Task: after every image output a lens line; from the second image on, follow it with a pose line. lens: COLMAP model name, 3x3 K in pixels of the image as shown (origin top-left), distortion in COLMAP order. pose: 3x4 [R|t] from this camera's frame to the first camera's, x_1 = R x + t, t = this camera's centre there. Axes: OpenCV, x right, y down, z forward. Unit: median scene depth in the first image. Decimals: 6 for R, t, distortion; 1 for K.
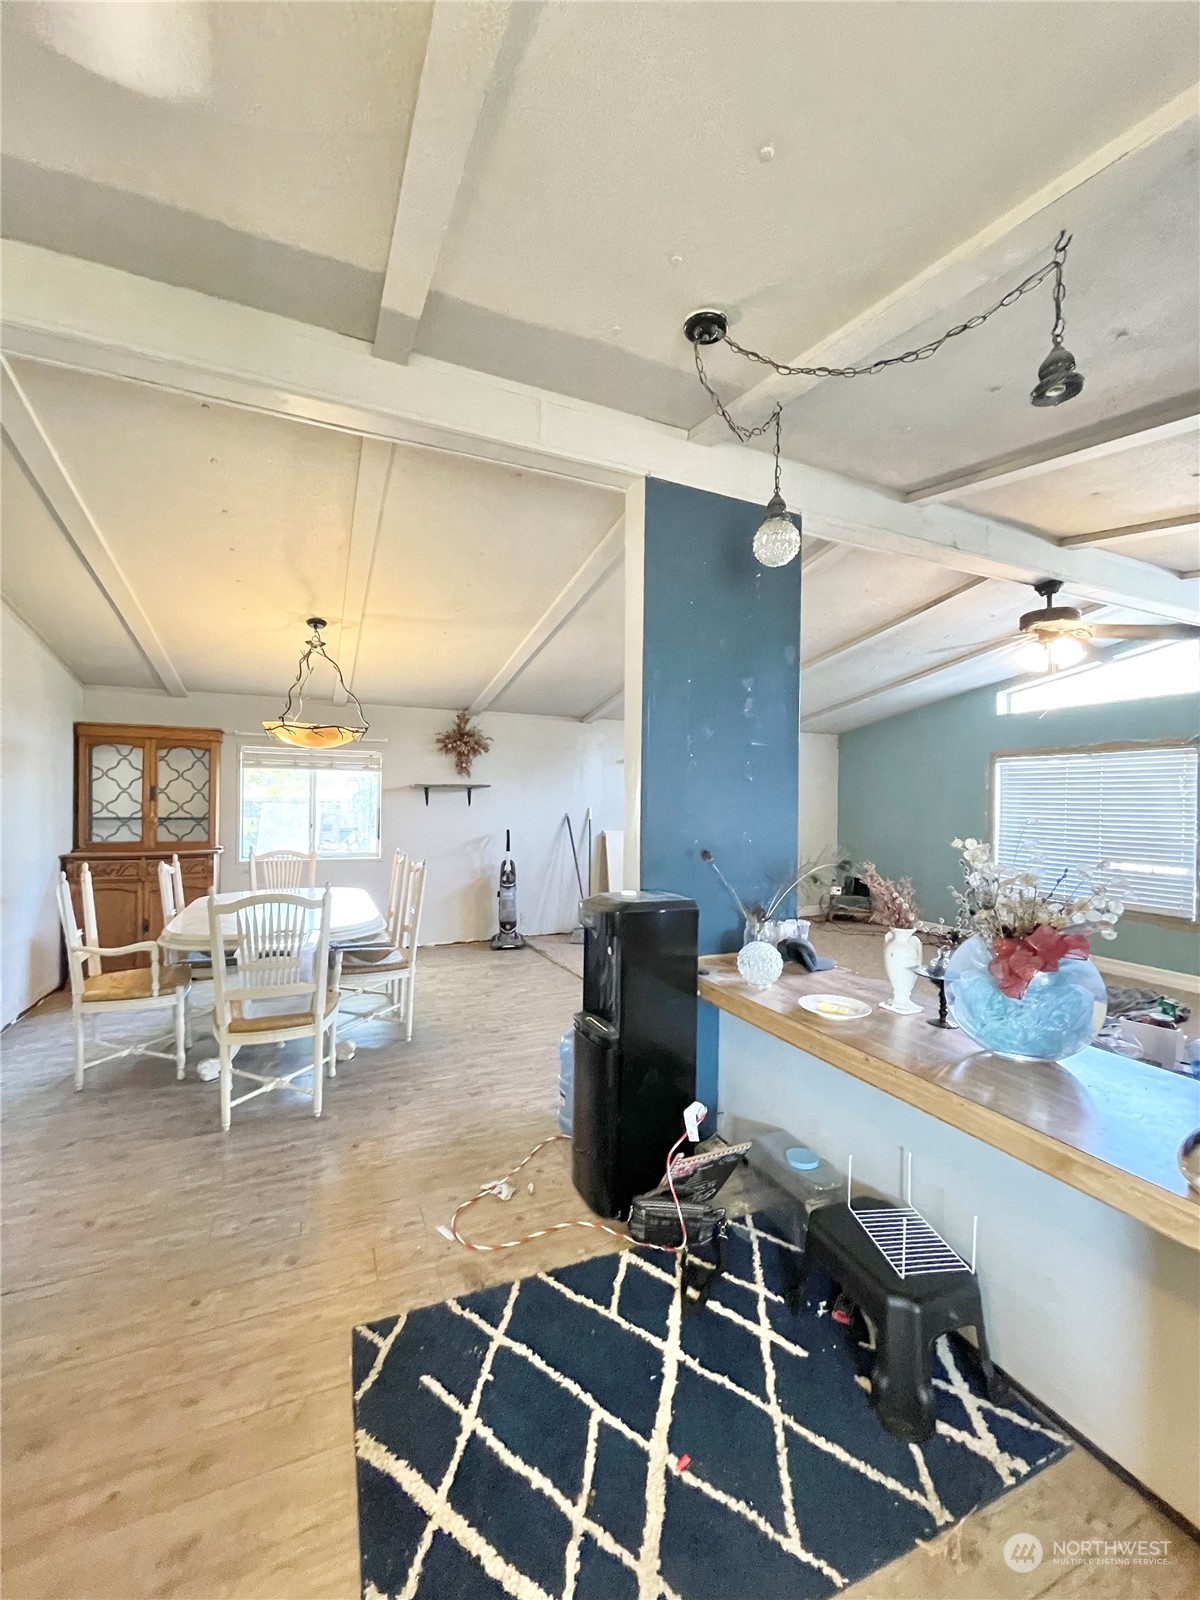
lens RADIAL K [[646.4, 0, 590.4], [0, 646.4, 799.0], [0, 0, 1]] dist [0.003139, -0.000556]
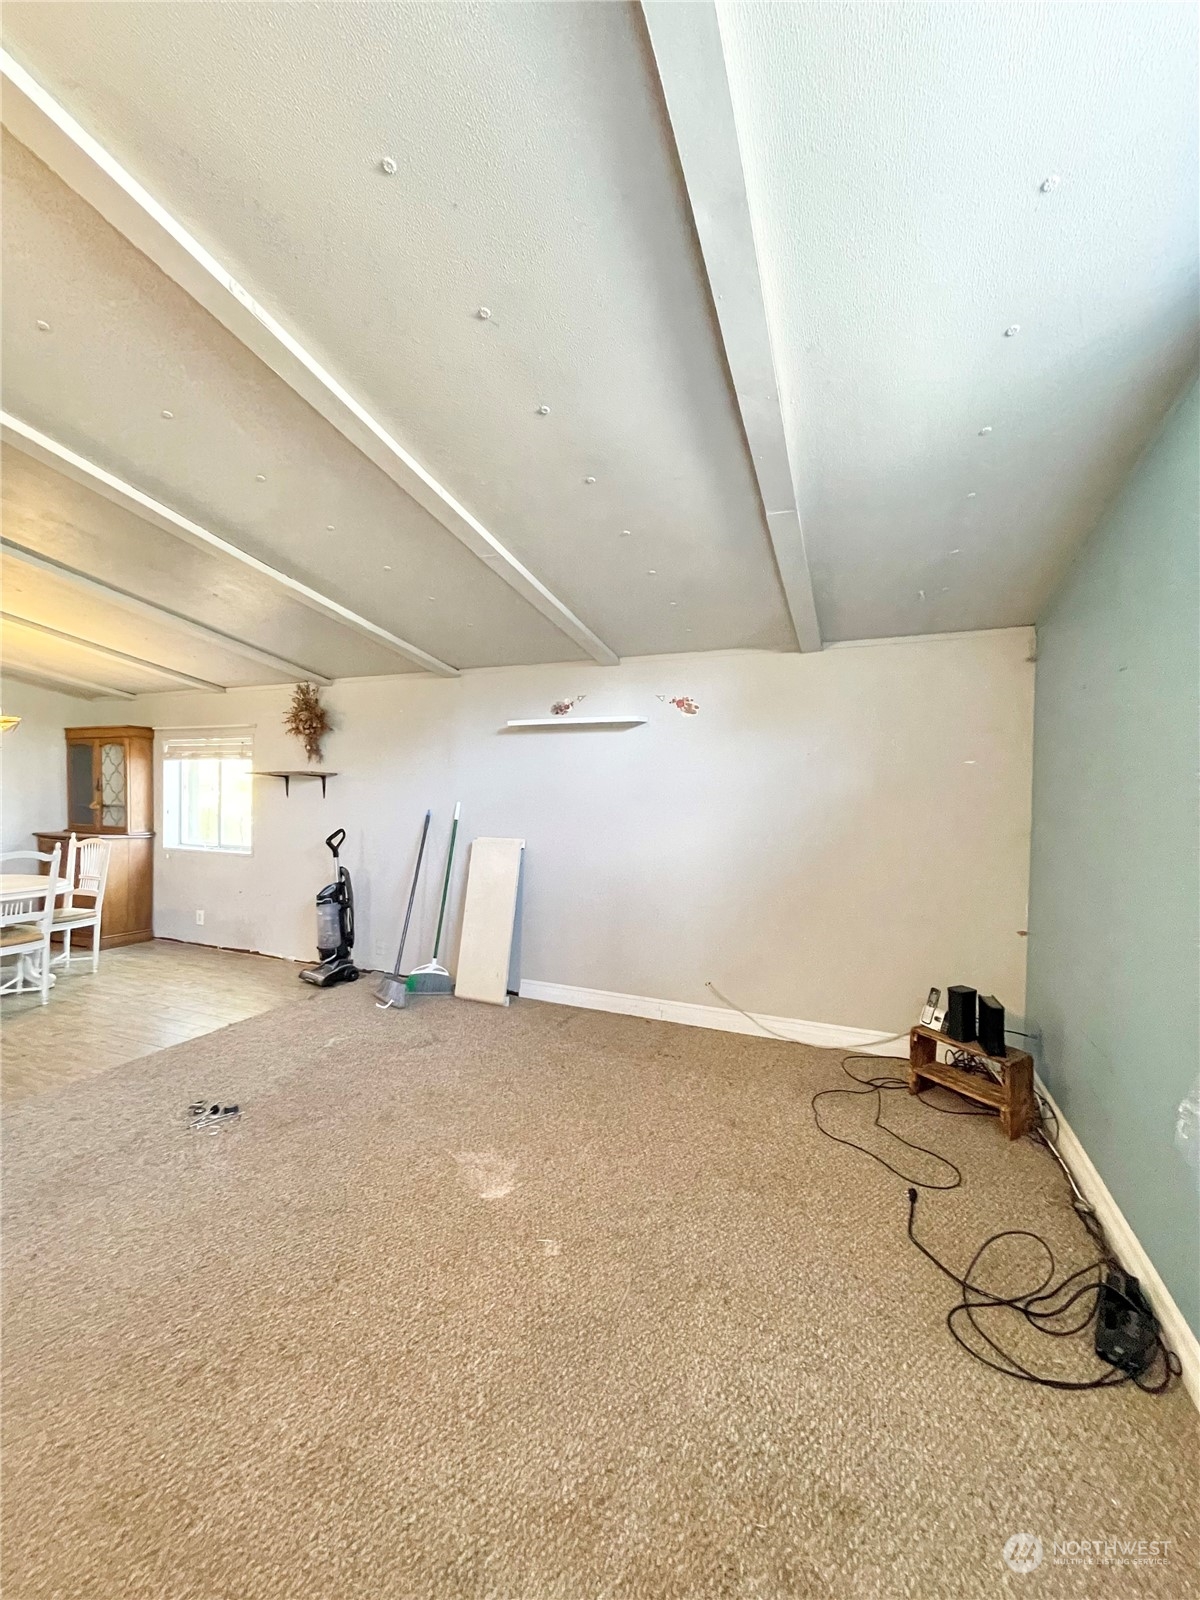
lens RADIAL K [[646.4, 0, 590.4], [0, 646.4, 799.0], [0, 0, 1]] dist [0.003139, -0.000556]
pose [[0.676354, 0.009154, -0.736520, 0.771618], [-0.000595, 0.999929, 0.011881, 0.003384], [0.736576, -0.007597, 0.676312, 0.835147]]
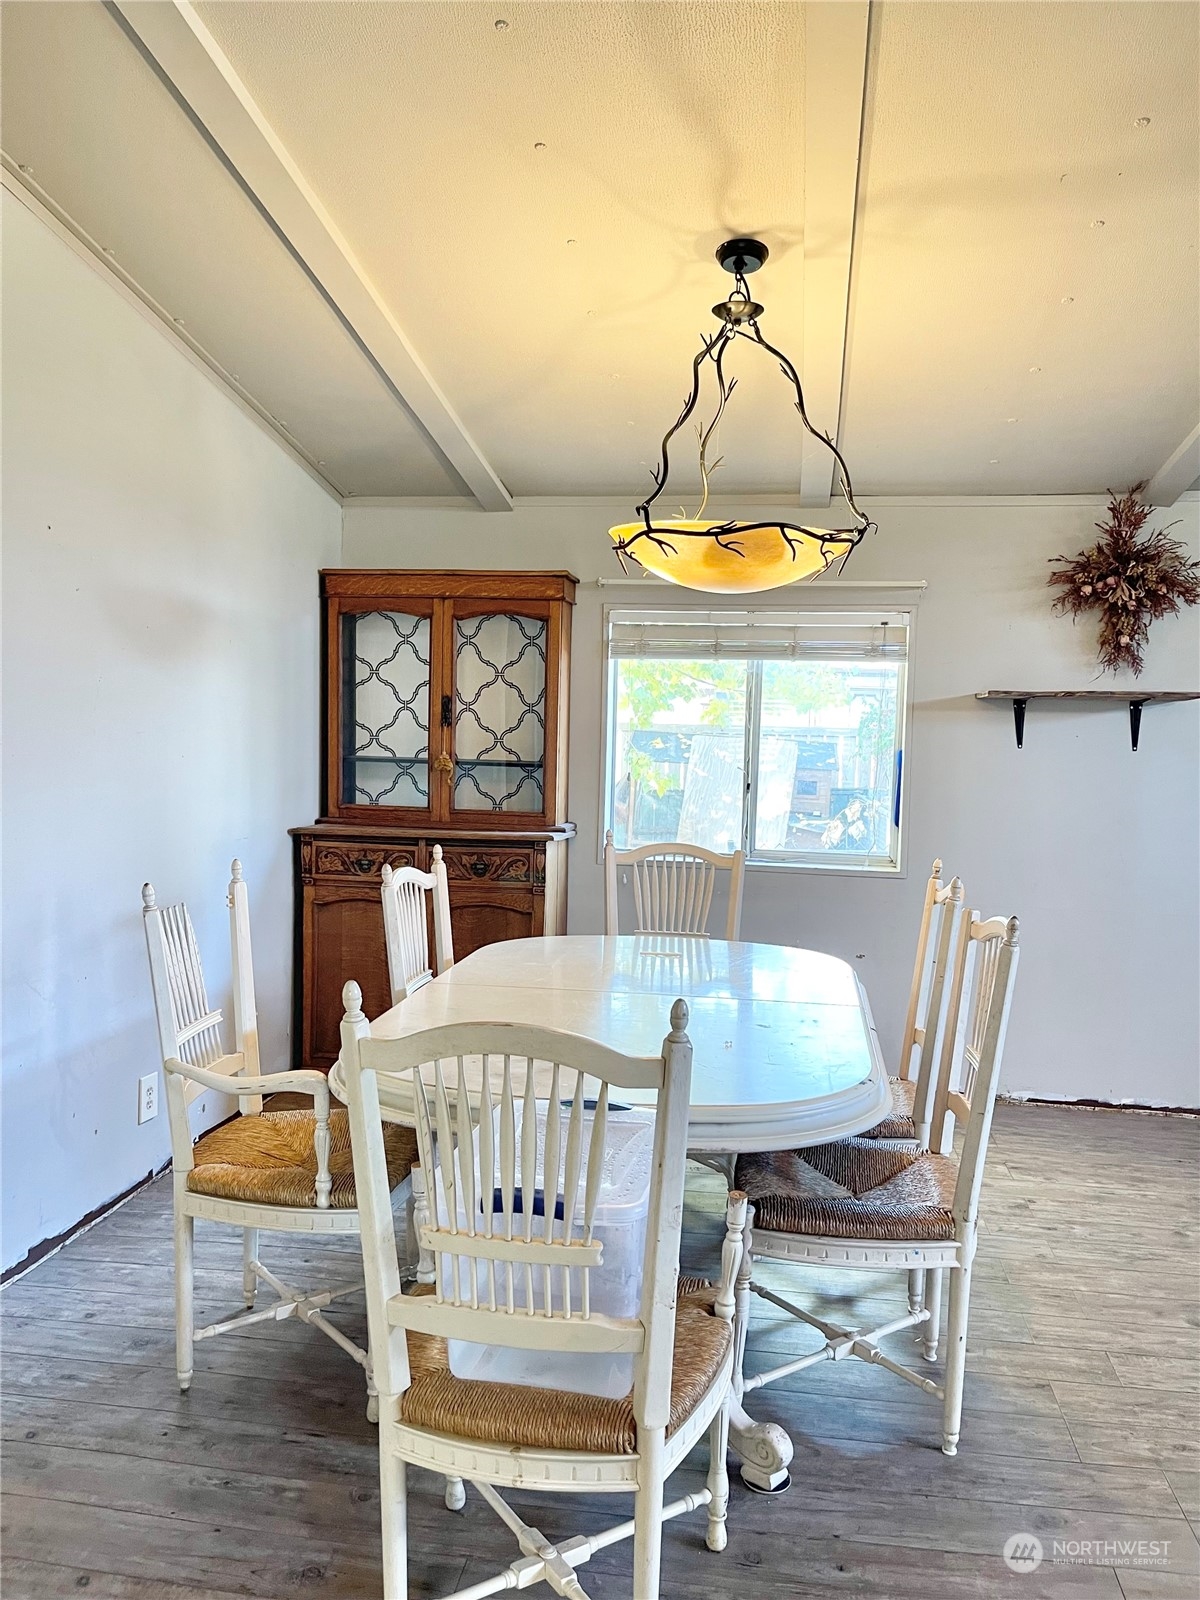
lens RADIAL K [[1221.0, 0, 600.6], [0, 1221.0, 800.8], [0, 0, 1]] dist [0.037128, -0.002051]
pose [[0.842091, 0.043118, -0.537609, -0.075279], [-0.013926, 0.998205, 0.058246, 0.003735], [0.539155, -0.041562, 0.841180, 0.273019]]
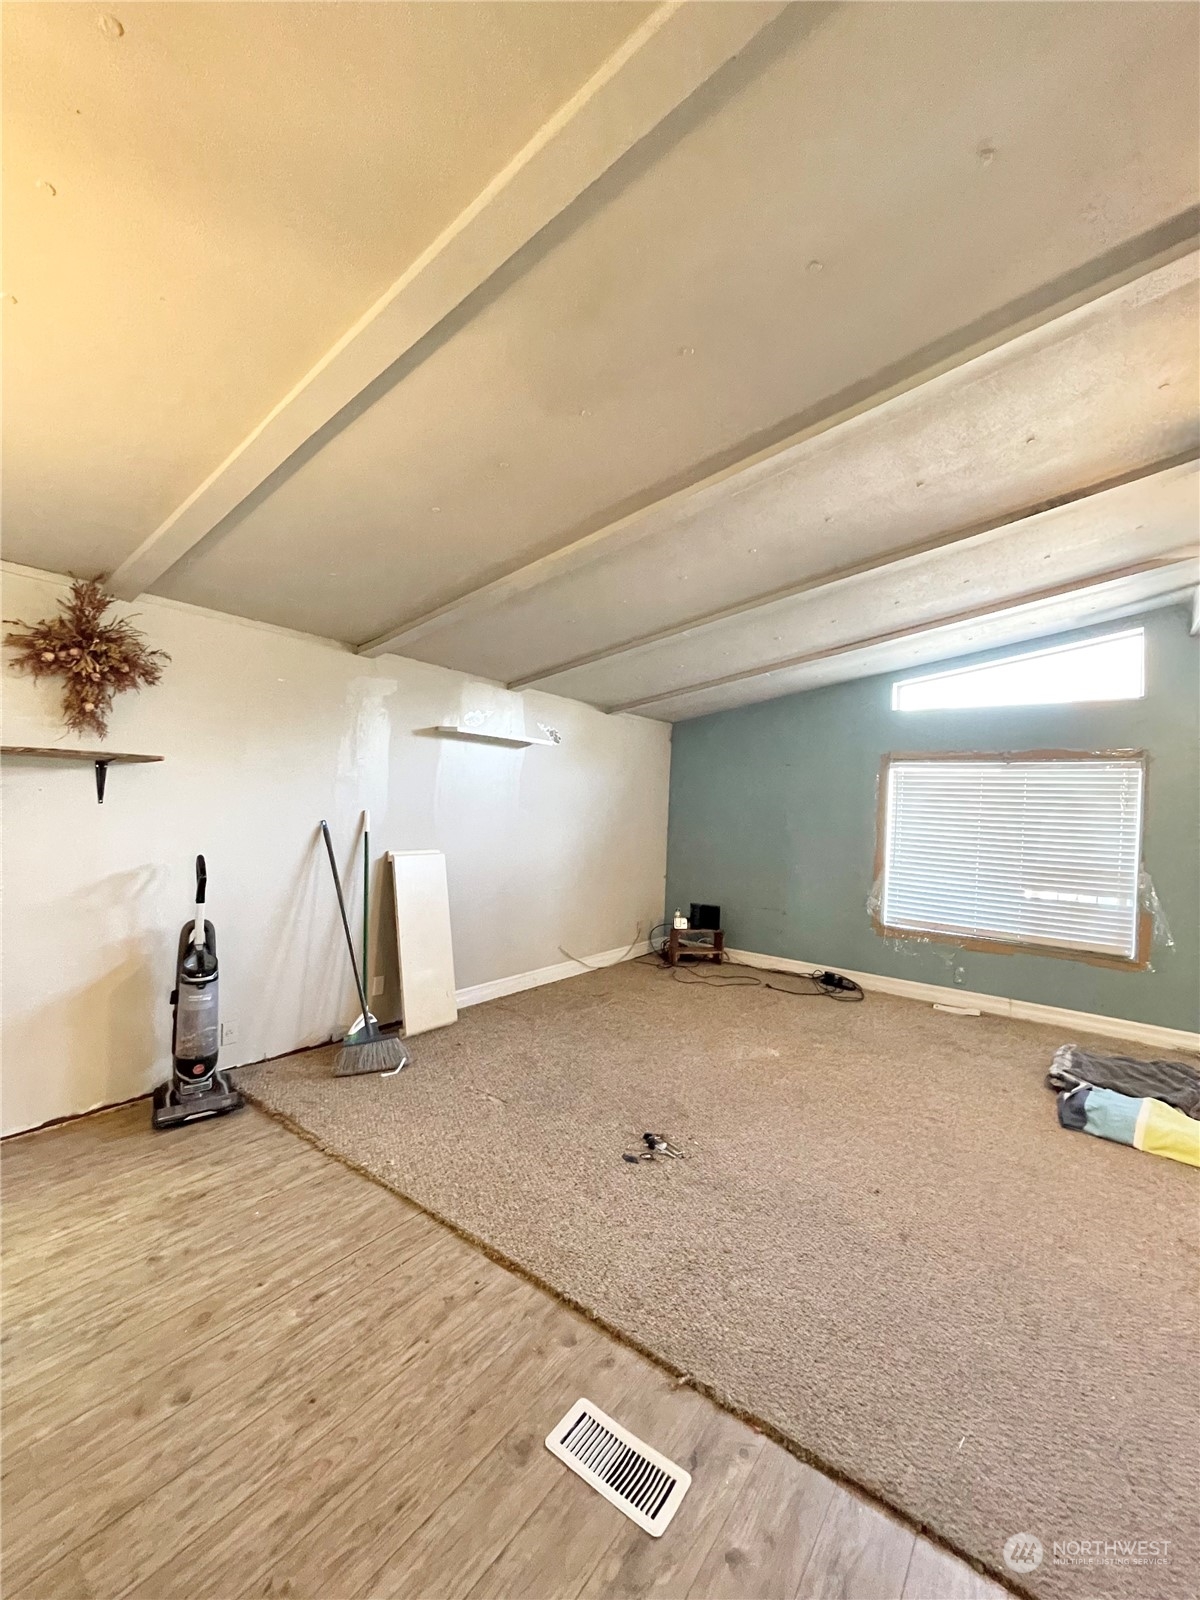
lens RADIAL K [[646.4, 0, 590.4], [0, 646.4, 799.0], [0, 0, 1]] dist [0.003139, -0.000556]
pose [[0.878935, 0.029825, 0.476008, -0.124809], [-0.033308, 0.999445, -0.001120, -0.002346], [-0.475777, -0.014871, 0.879440, 0.545559]]
